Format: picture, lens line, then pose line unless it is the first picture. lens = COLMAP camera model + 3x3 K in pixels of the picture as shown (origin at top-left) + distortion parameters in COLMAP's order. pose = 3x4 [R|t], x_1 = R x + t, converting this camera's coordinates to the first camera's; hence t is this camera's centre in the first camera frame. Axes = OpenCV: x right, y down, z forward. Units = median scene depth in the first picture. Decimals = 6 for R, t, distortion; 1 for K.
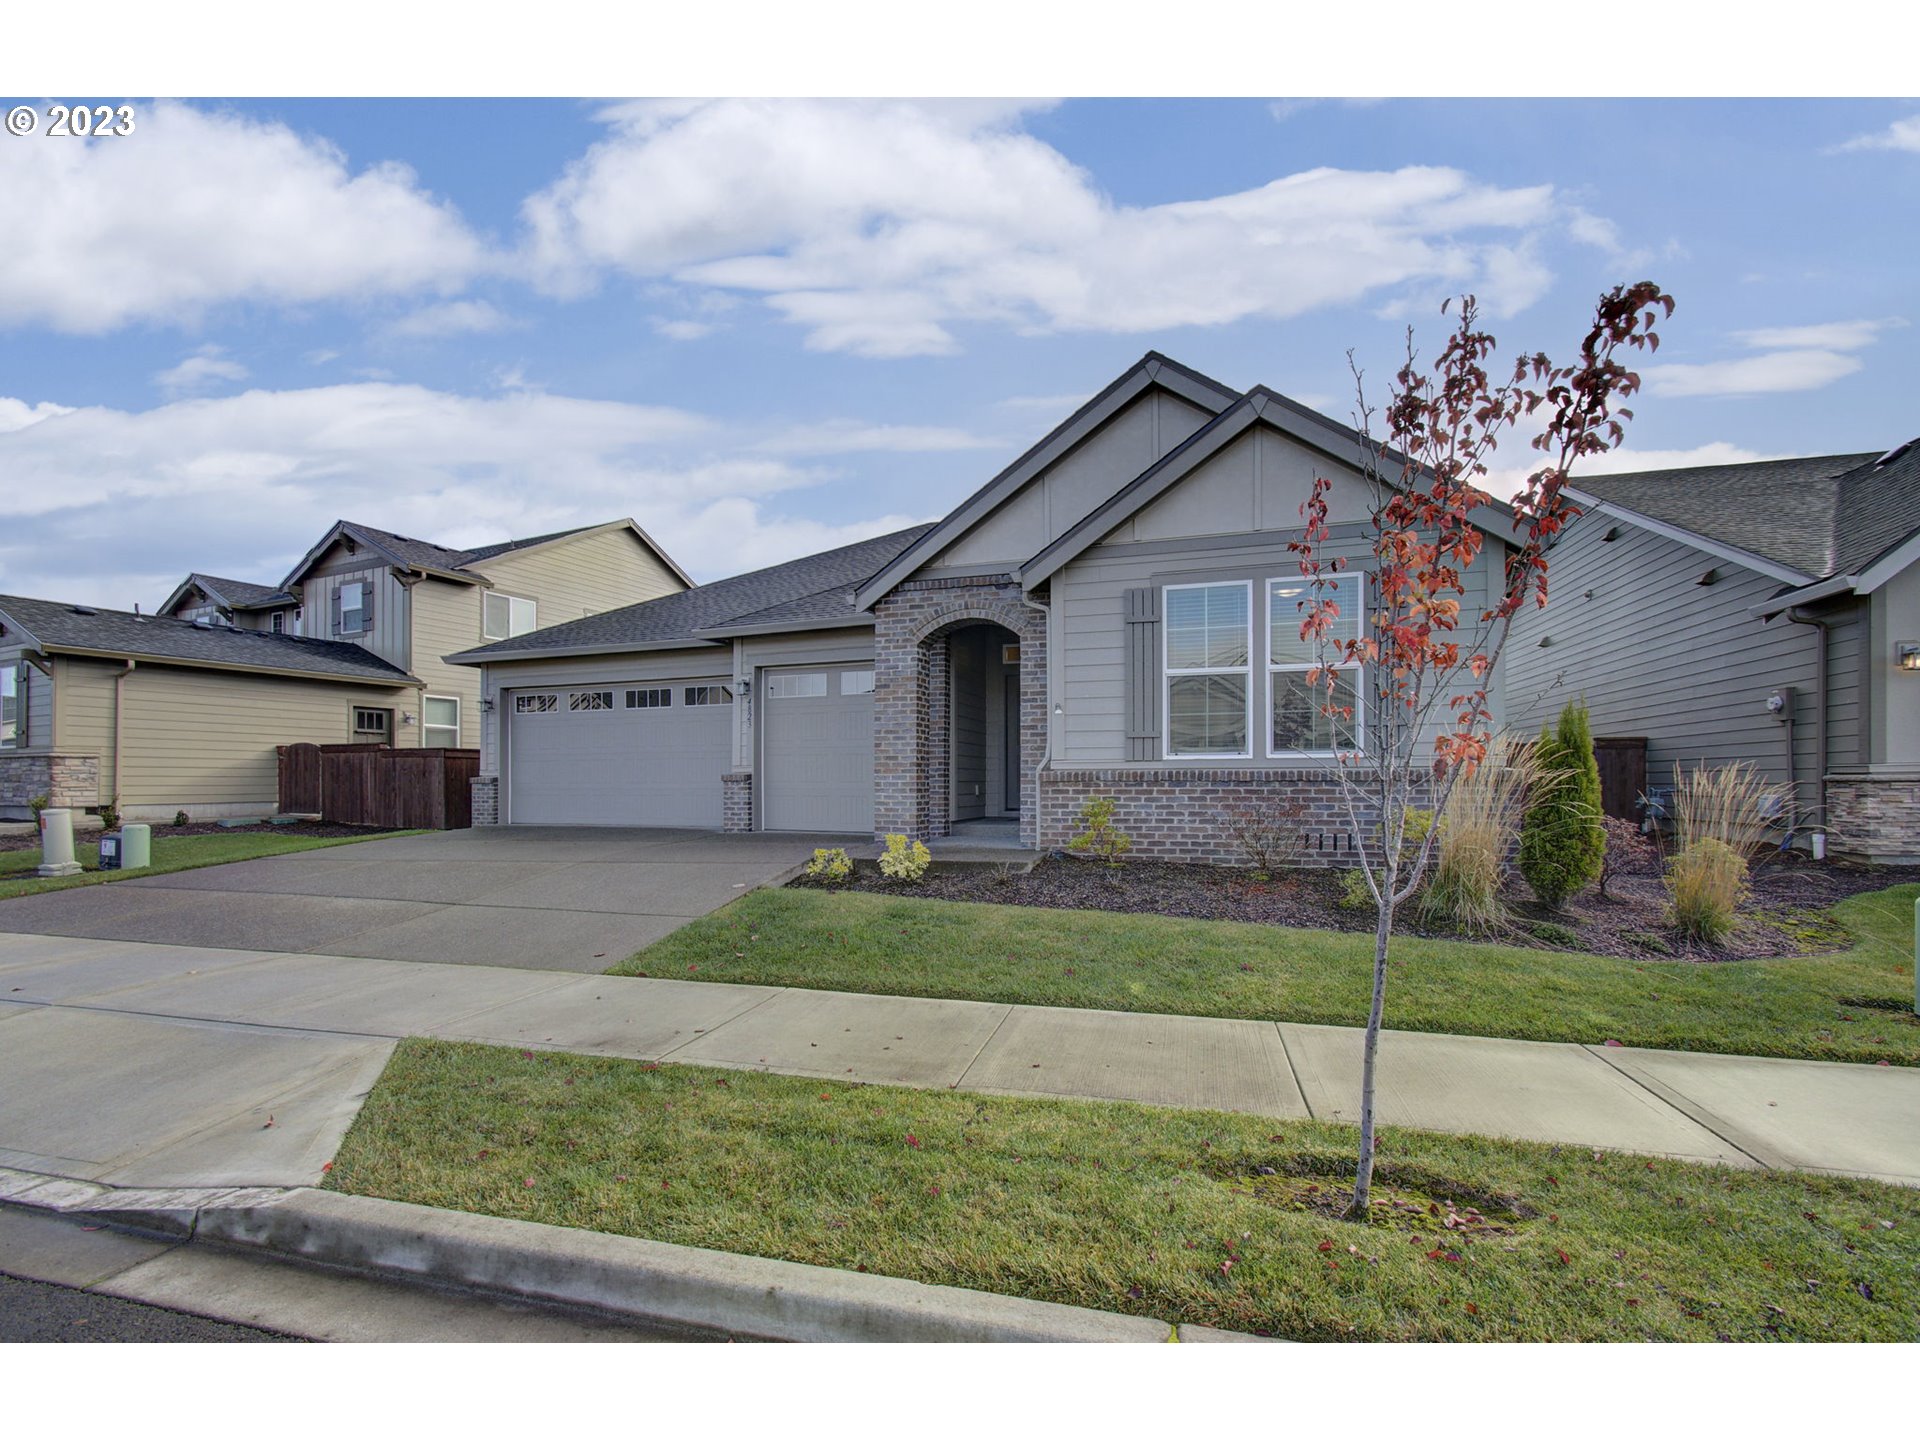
lens RADIAL K [[833.5, 0, 965.5], [0, 833.5, 716.4], [0, 0, 1]] dist [0.000970, 0.000897]
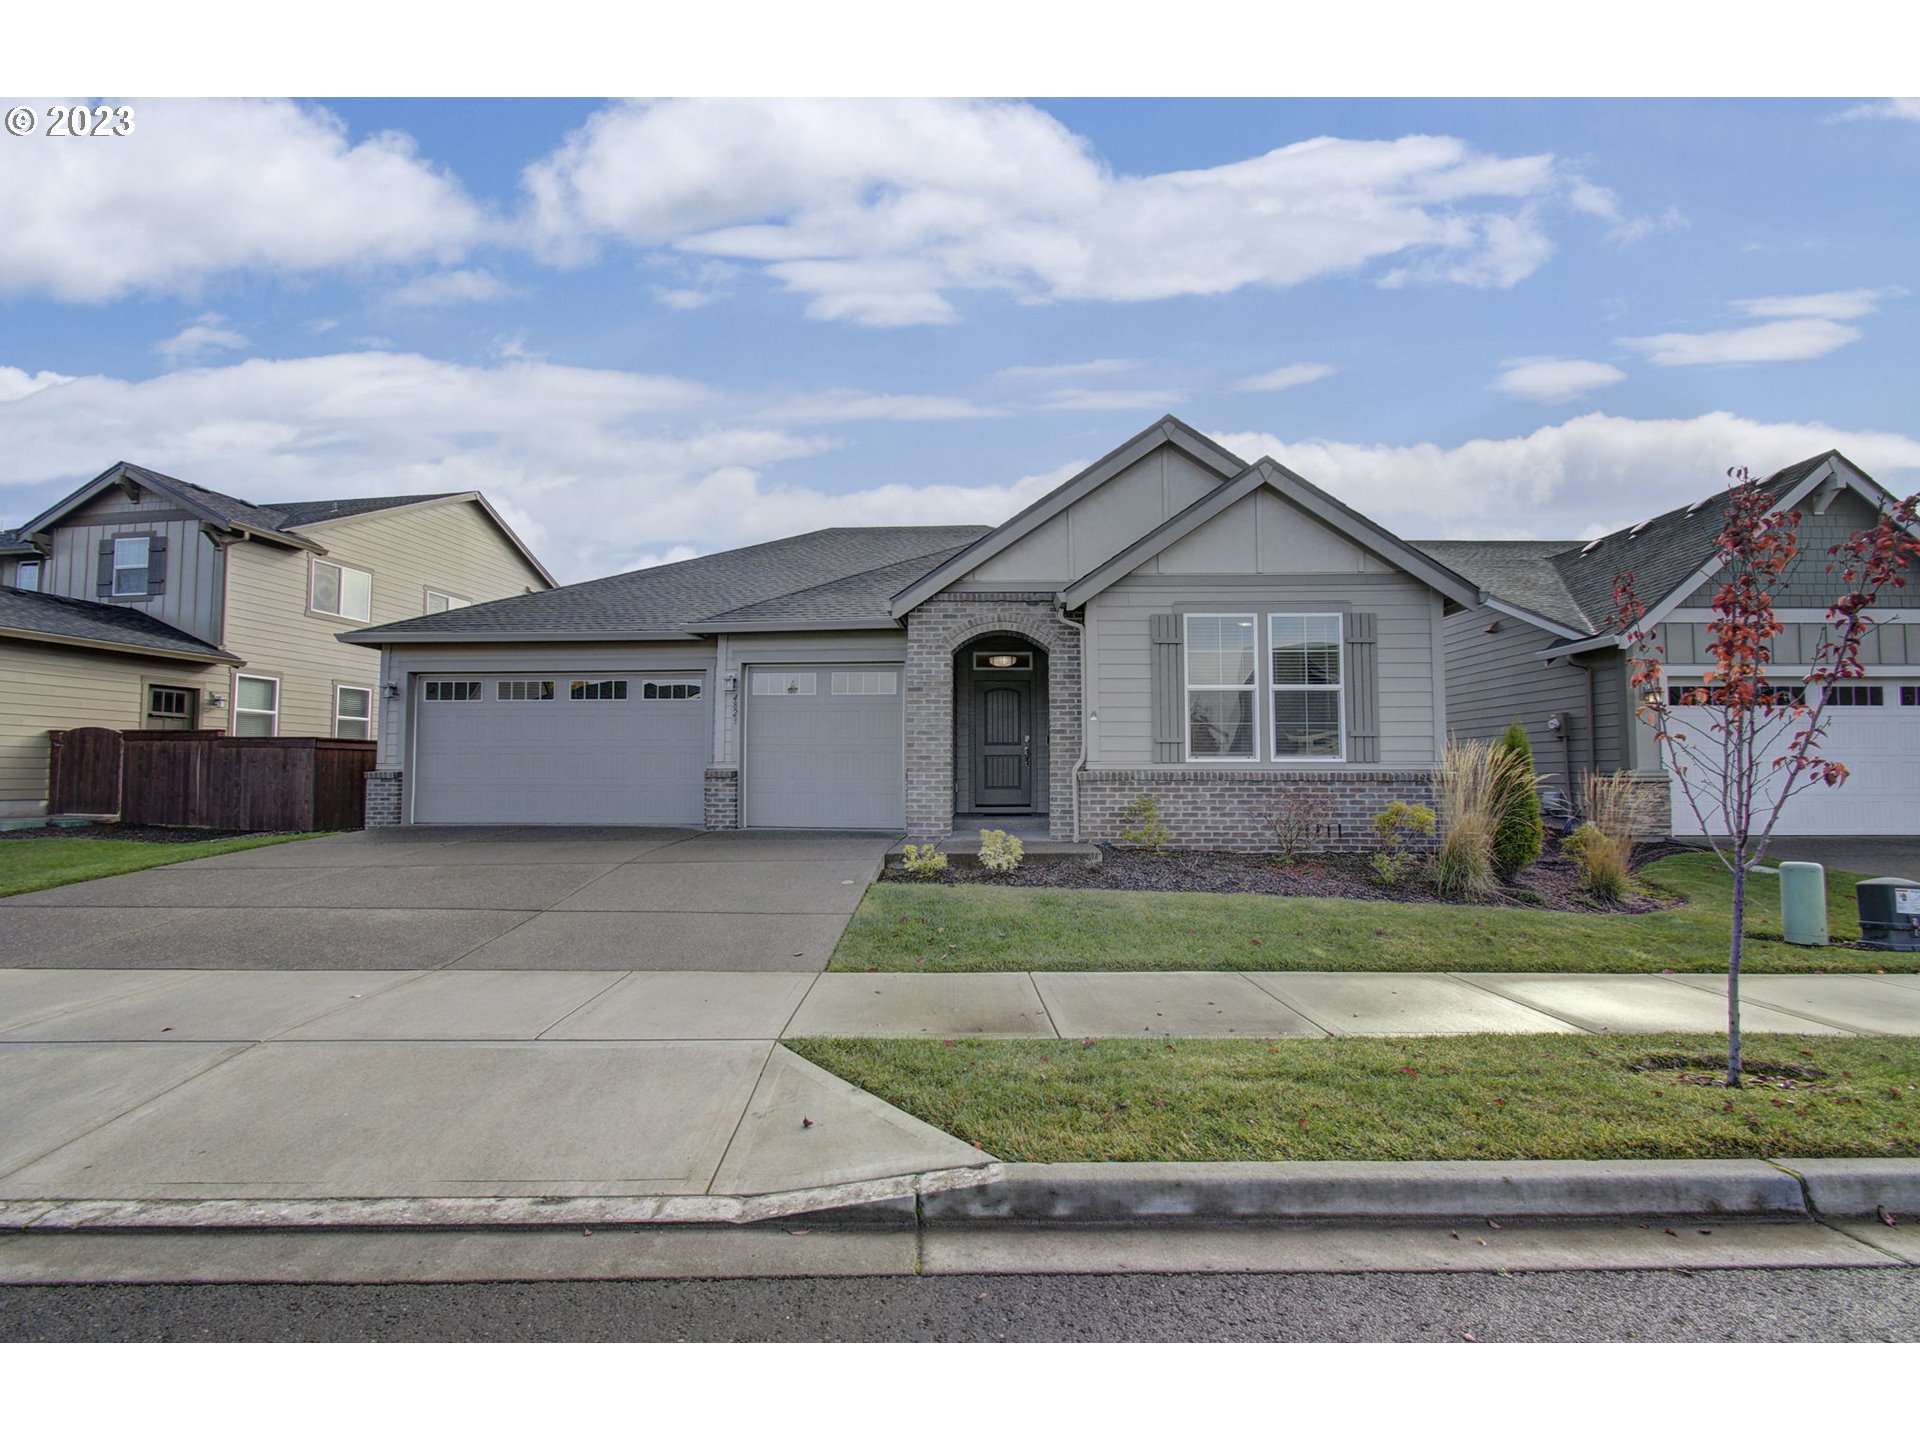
lens RADIAL K [[809.4, 0, 953.8], [0, 809.4, 677.9], [0, 0, 1]] dist [0.002032, 0.000428]
pose [[0.961547, 0.037988, 0.272001, -0.338691], [-0.026244, 0.998565, -0.046685, -0.003815], [-0.273384, 0.037751, 0.961164, -0.004529]]
